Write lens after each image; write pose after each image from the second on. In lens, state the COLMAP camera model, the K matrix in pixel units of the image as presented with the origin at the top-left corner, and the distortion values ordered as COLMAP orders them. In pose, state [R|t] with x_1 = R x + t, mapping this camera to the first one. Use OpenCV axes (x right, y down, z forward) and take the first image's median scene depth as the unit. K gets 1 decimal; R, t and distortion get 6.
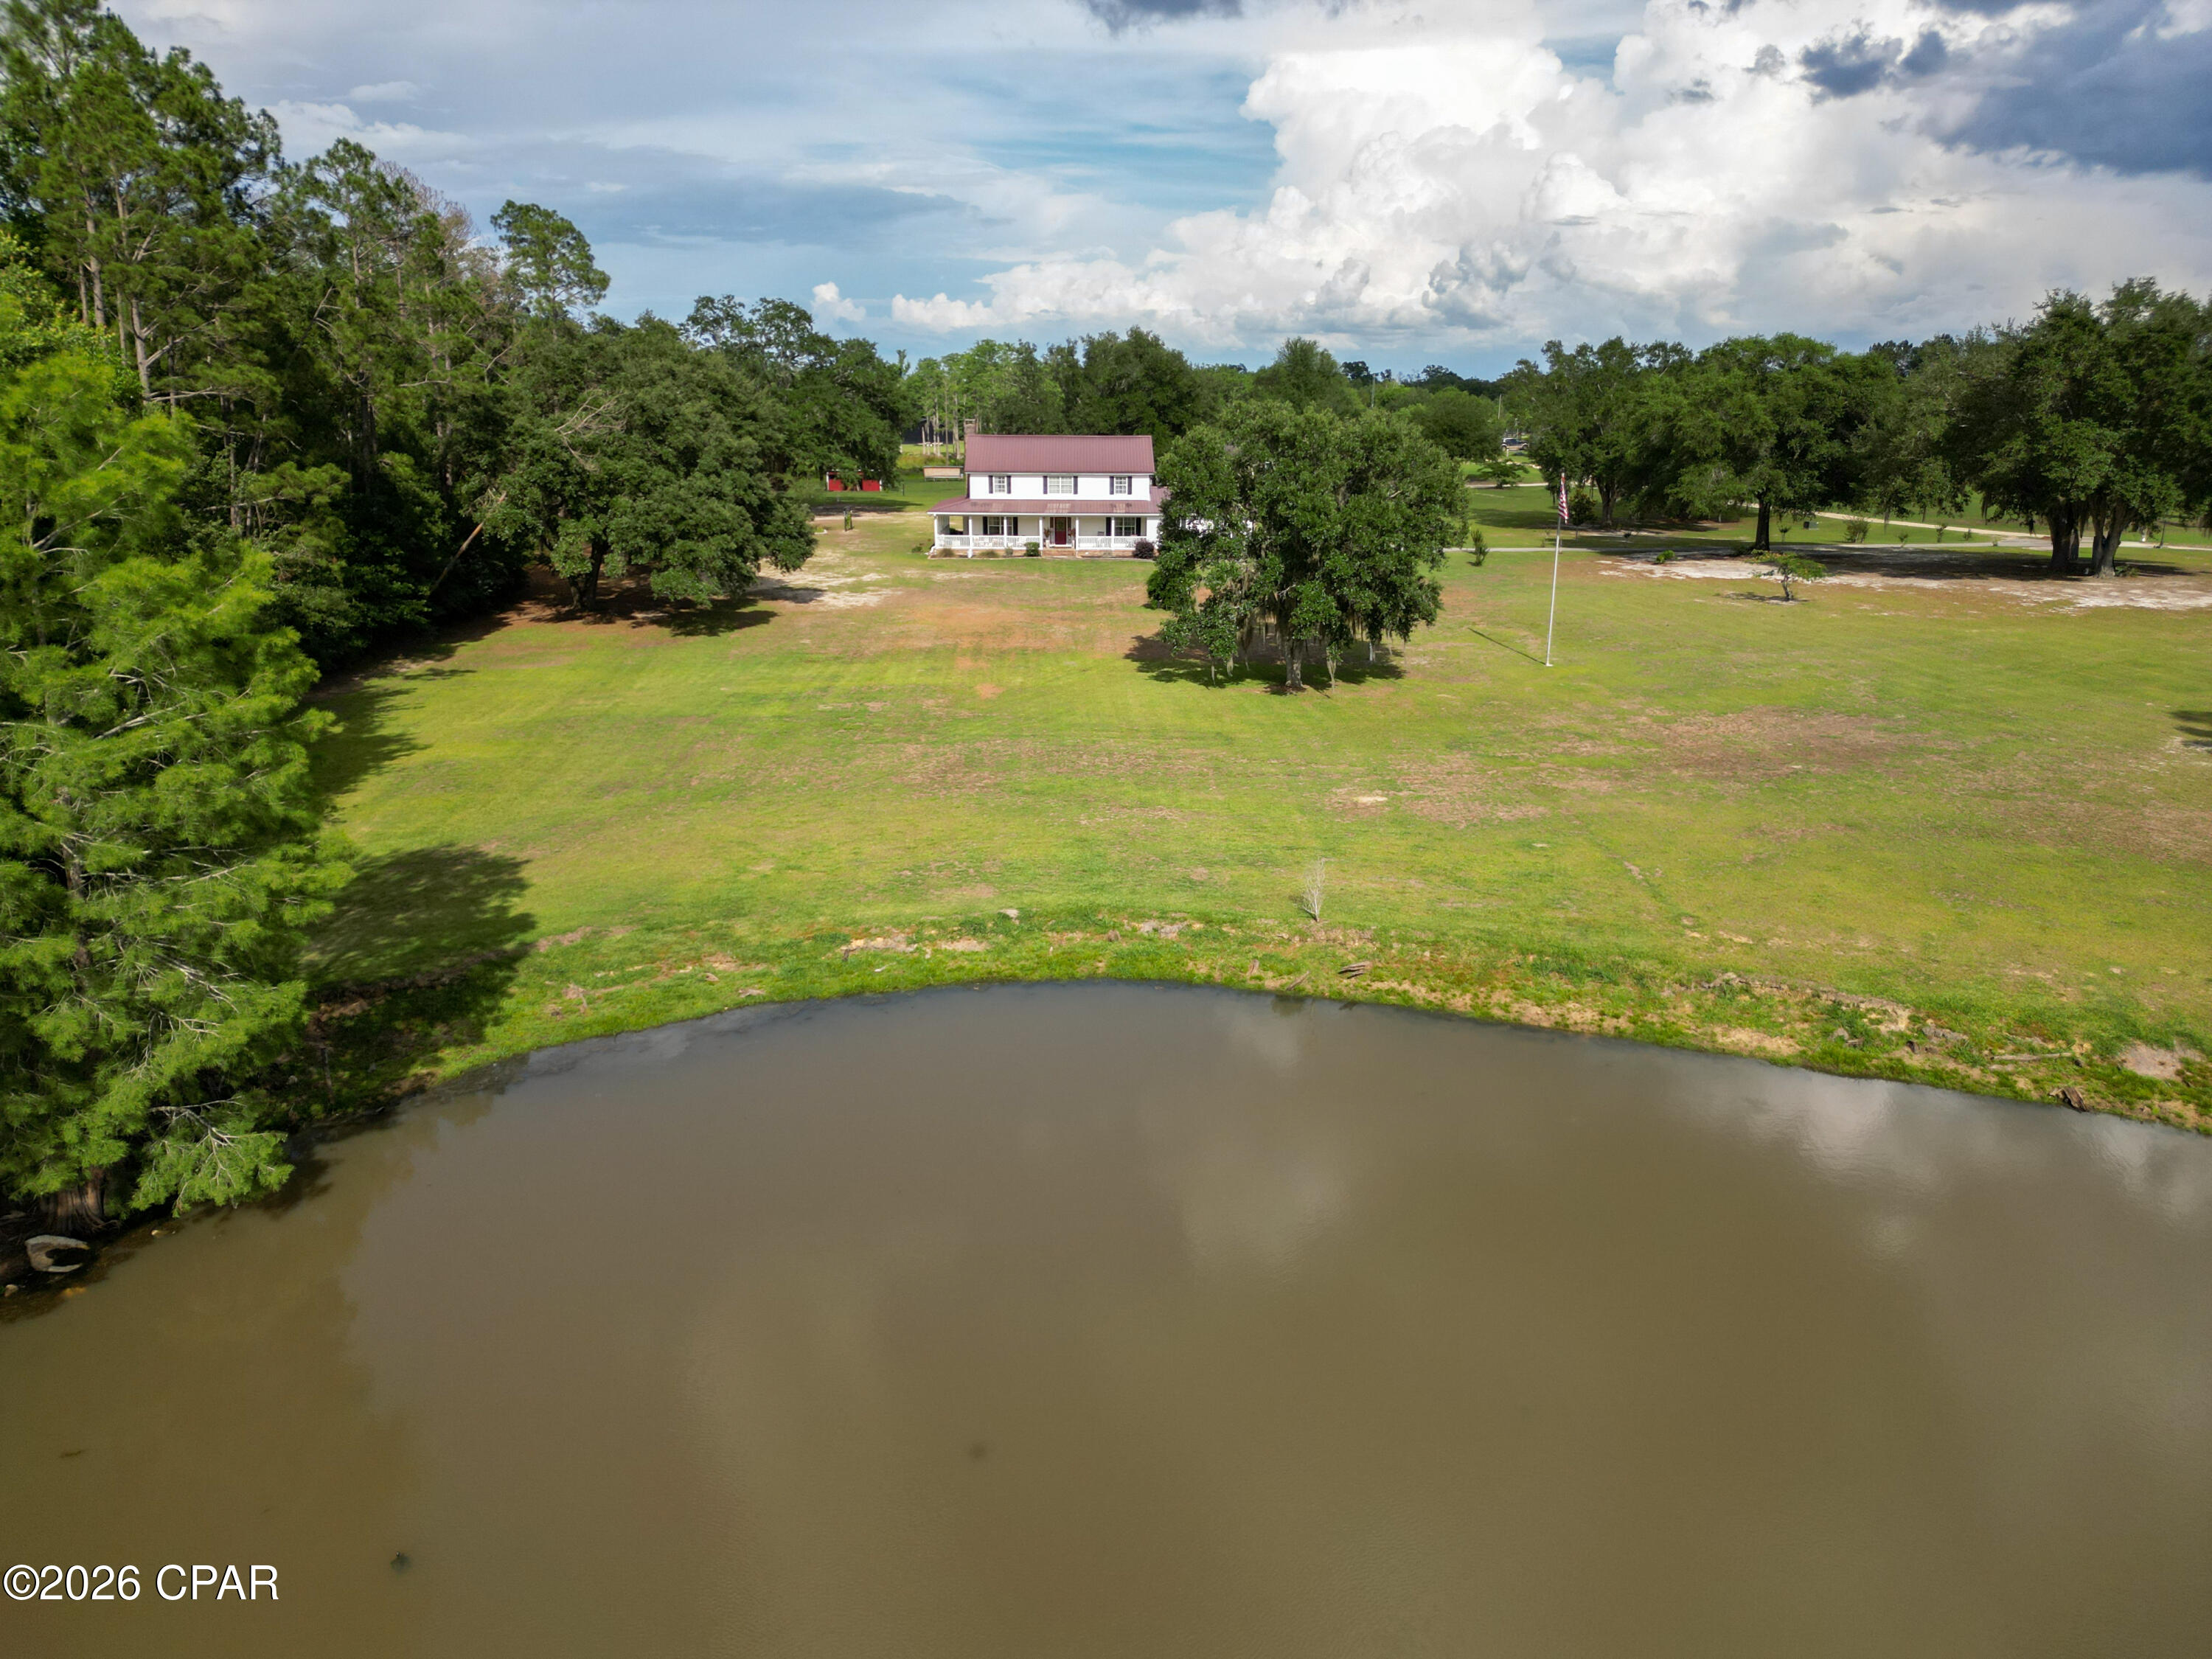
lens RADIAL K [[1510.7, 0, 1115.2], [0, 1510.7, 836.0], [0, 0, 1]] dist [0.034122, -0.001775]
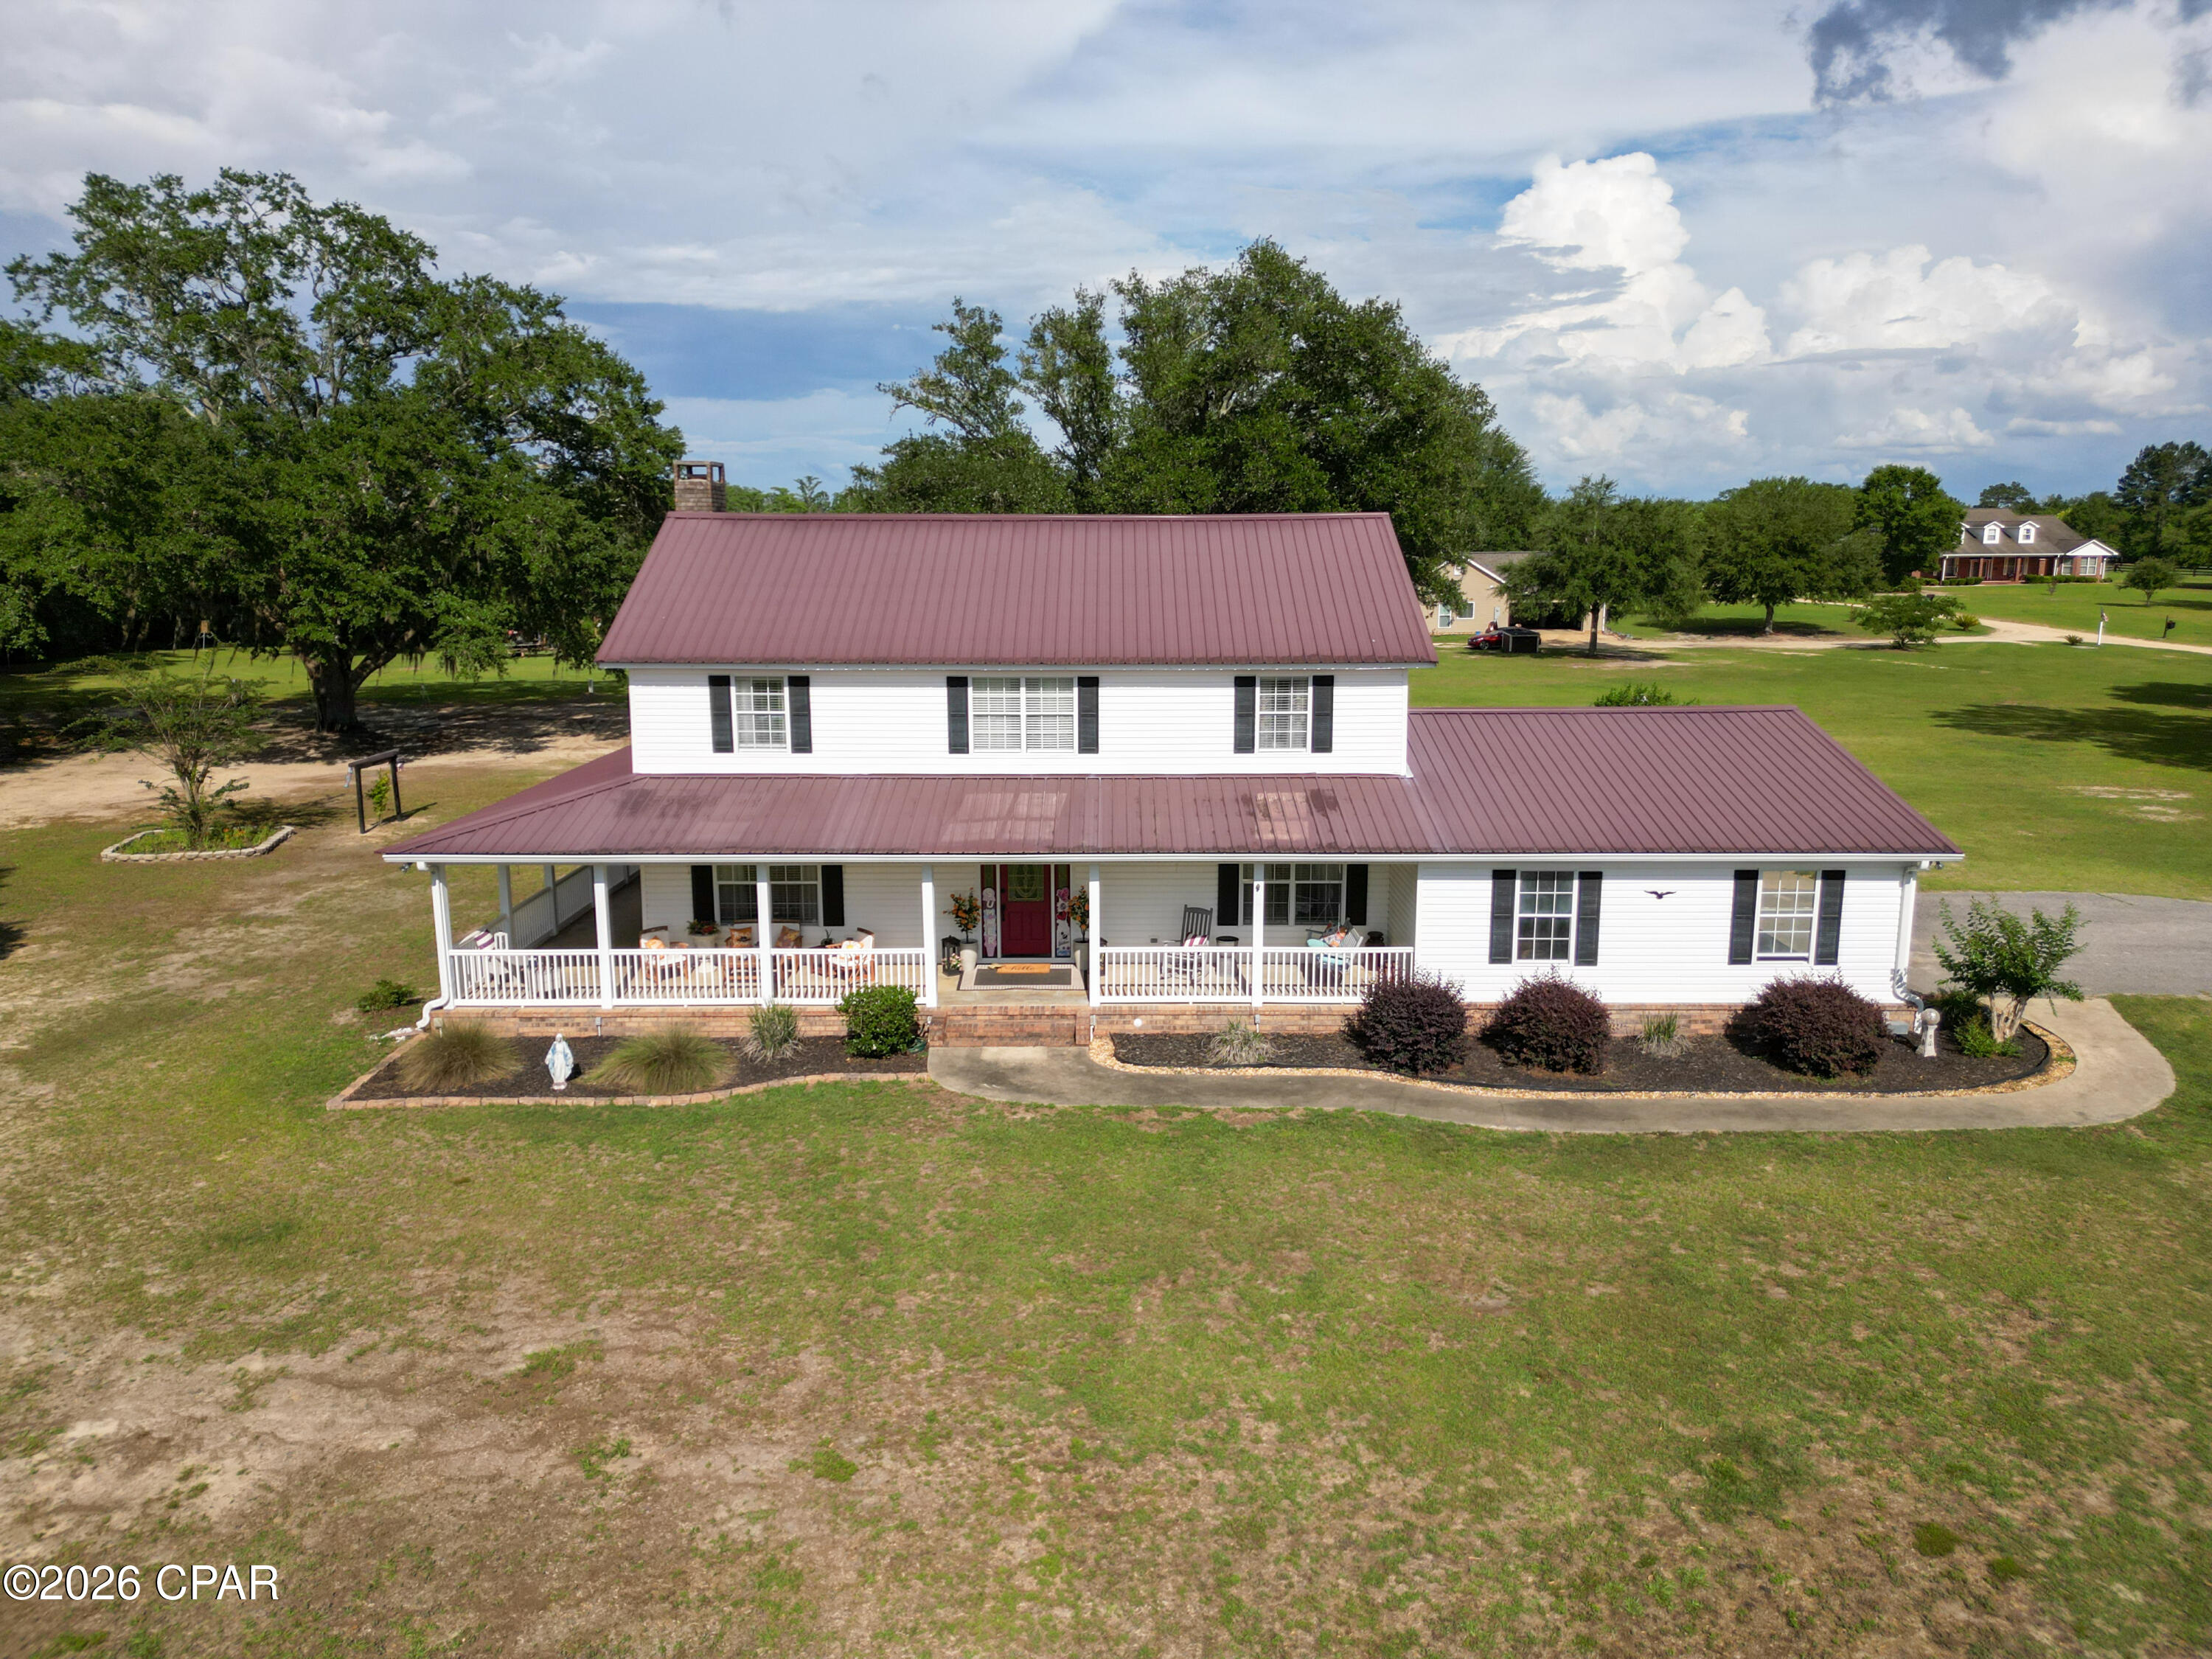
lens RADIAL K [[1523.7, 0, 1095.3], [0, 1523.7, 828.9], [0, 0, 1]] dist [0.032811, -0.025682]
pose [[0.999335, -0.001811, -0.036429, -0.016548], [-0.001612, 0.995599, -0.093697, -0.192291], [0.036438, 0.093694, 0.994934, 0.768703]]
